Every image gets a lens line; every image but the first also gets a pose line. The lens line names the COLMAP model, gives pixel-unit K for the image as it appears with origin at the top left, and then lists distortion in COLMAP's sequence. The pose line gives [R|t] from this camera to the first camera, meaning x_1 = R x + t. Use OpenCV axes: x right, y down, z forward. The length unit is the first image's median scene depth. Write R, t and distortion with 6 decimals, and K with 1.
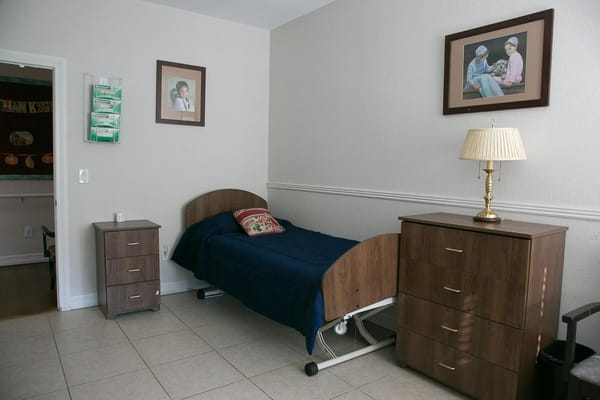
lens RADIAL K [[413.2, 0, 300.0], [0, 413.2, 200.0], [0, 0, 1]] dist [-0.038183, -0.000024]
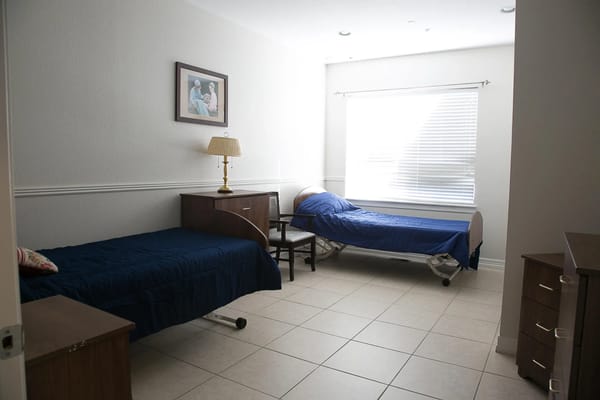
lens RADIAL K [[413.2, 0, 300.0], [0, 413.2, 200.0], [0, 0, 1]] dist [-0.038183, -0.000024]
pose [[-0.368334, -0.145491, 0.918239, -1.208563], [0.026986, 0.985590, 0.166988, -0.187403], [-0.929302, 0.086287, -0.359099, 1.272812]]
